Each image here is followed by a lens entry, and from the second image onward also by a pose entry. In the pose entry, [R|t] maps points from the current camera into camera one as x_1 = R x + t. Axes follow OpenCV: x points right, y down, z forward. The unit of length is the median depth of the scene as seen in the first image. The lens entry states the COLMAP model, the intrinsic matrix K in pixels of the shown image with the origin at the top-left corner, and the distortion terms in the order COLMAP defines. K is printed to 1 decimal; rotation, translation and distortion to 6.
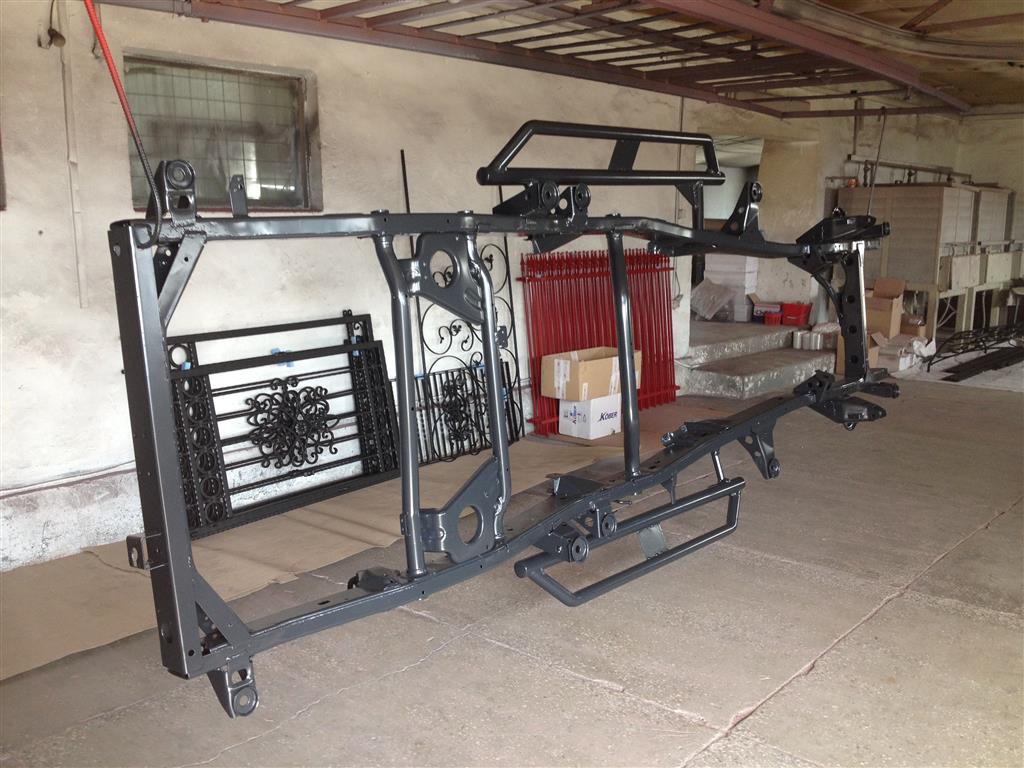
lens RADIAL K [[1028.4, 0, 512.0], [0, 1028.4, 384.0], [0, 0, 1]] dist [0.123810, -0.407706]
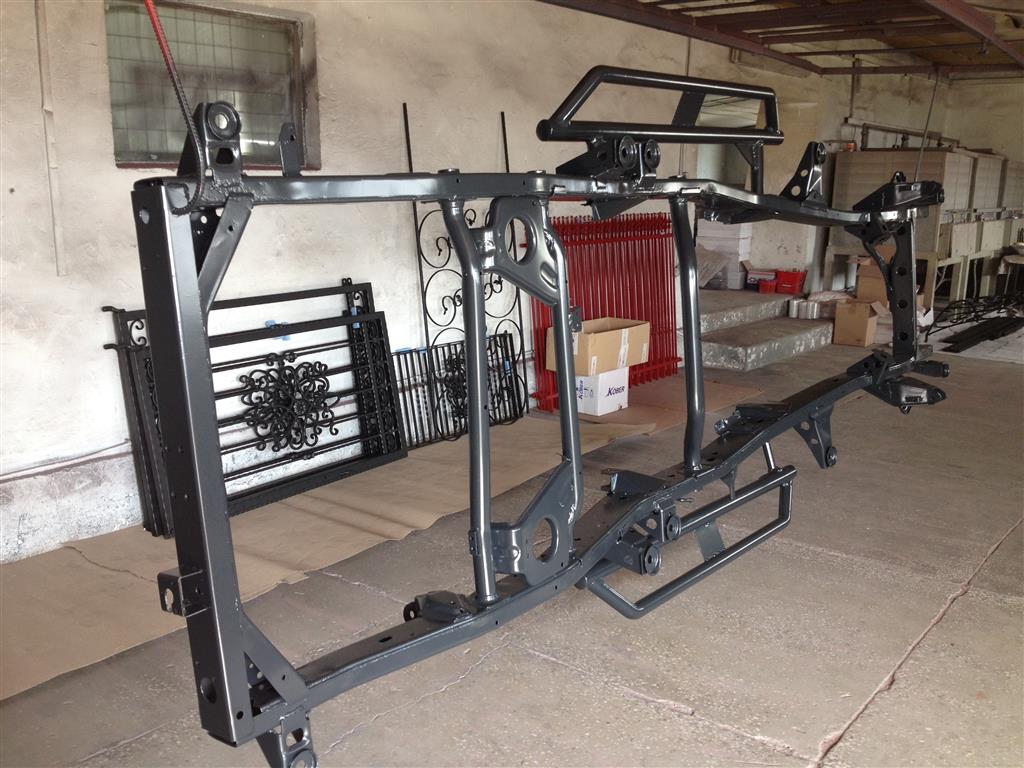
lens RADIAL K [[1022.9, 0, 516.5], [0, 1022.9, 385.5], [0, 0, 1]] dist [0.115622, -0.358769]
pose [[0.998912, 0.001909, 0.046598, -0.056893], [-0.003713, 0.999245, 0.038665, -0.013458], [-0.046489, -0.038796, 0.998165, 0.084181]]
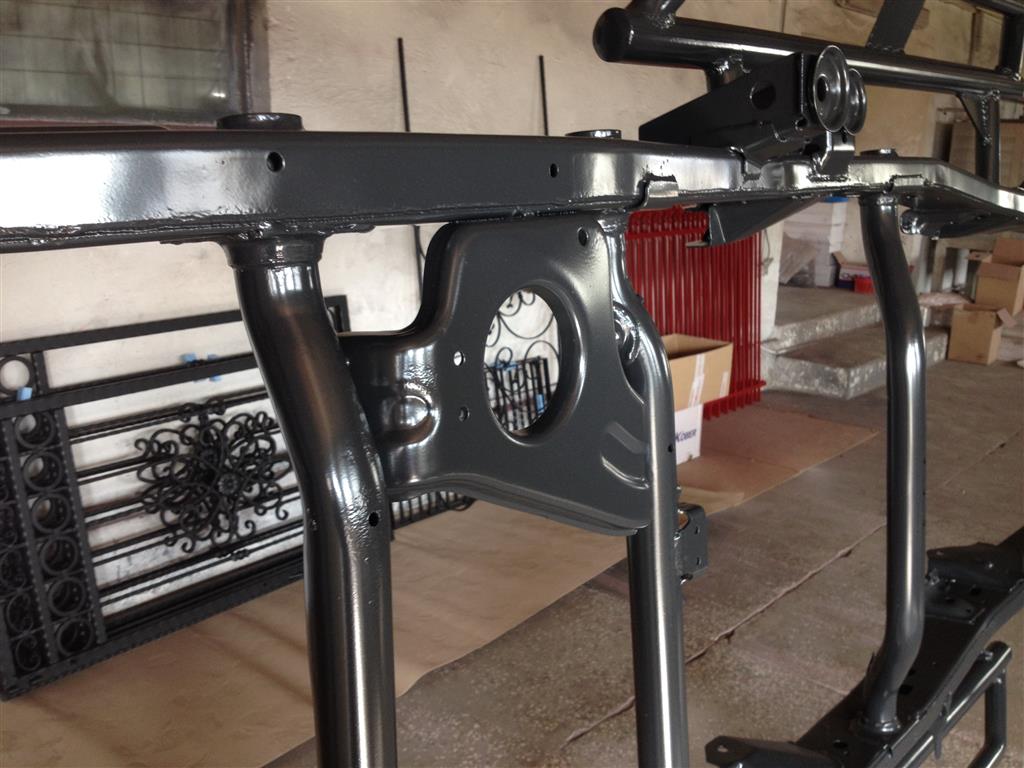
lens RADIAL K [[1028.4, 0, 512.0], [0, 1028.4, 384.0], [0, 0, 1]] dist [0.123810, -0.407706]
pose [[0.999676, 0.025371, 0.002130, -0.037806], [-0.025456, 0.997509, 0.065783, -0.065226], [-0.000456, -0.065816, 0.997832, 0.397638]]
